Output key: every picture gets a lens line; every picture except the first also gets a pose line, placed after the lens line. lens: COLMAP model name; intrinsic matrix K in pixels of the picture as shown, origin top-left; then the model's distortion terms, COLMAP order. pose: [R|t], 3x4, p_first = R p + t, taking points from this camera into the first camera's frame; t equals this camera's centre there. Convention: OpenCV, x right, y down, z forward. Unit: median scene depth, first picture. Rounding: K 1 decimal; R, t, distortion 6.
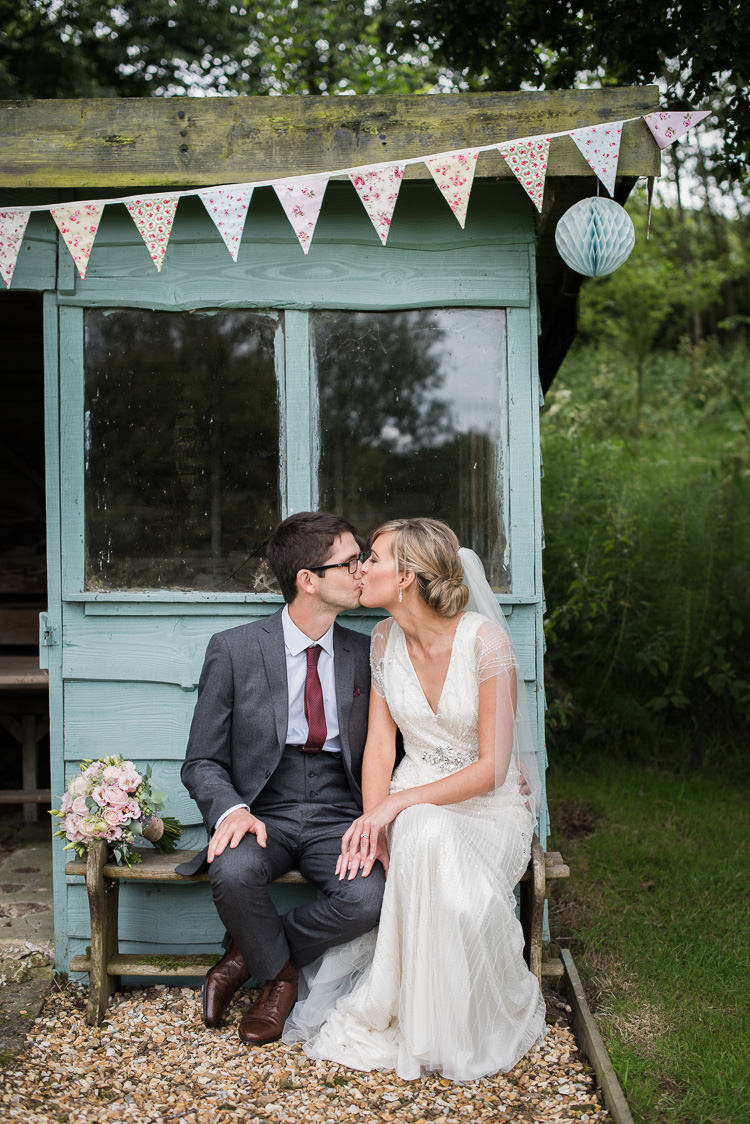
lens RADIAL K [[1606.6, 0, 375.0], [0, 1606.6, 562.0], [0, 0, 1]] dist [-0.171261, -0.035730]
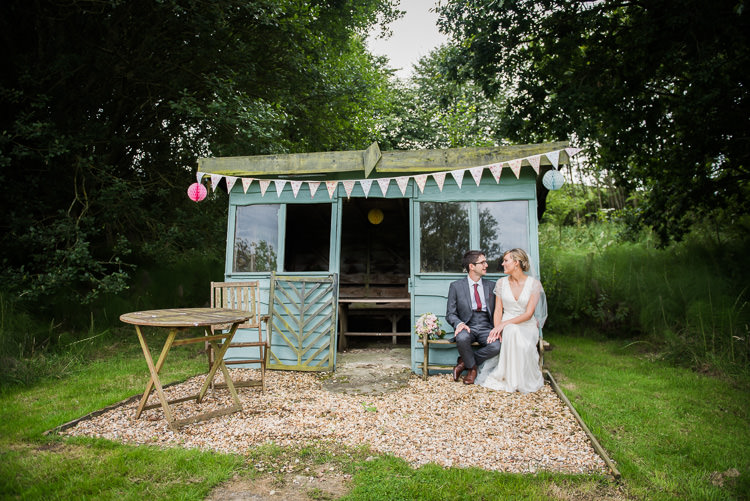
lens RADIAL K [[519.8, 0, 375.0], [0, 519.8, 250.5], [0, 0, 1]] dist [-0.062648, -0.001110]
pose [[0.984445, -0.005895, -0.175597, -0.069888], [-0.012105, 0.994786, -0.101265, 0.101027], [0.175278, 0.101816, 0.979240, -0.301397]]
